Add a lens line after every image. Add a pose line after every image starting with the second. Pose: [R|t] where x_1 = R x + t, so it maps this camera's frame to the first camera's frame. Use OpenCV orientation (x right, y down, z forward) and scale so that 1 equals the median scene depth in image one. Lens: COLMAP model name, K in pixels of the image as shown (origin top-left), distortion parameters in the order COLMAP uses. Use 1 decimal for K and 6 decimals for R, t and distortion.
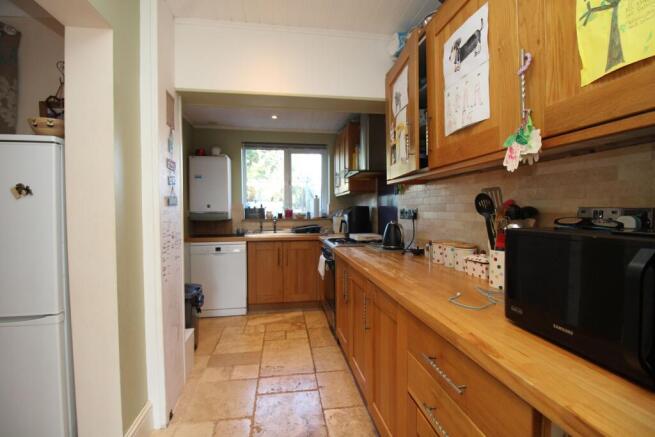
lens RADIAL K [[304.8, 0, 327.2], [0, 304.8, 215.5], [0, 0, 1]] dist [-0.005619, -0.000528]
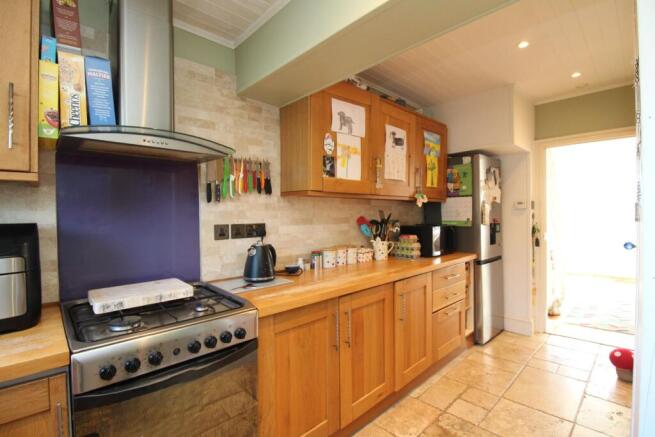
lens RADIAL K [[304.8, 0, 327.3], [0, 304.8, 218.6], [0, 0, 1]] dist [-0.005619, -0.000528]
pose [[-0.575391, 0.002031, 0.817876, -0.943474], [0.024460, 0.999592, 0.014726, -0.078882], [-0.817513, 0.028478, -0.575206, 2.618662]]
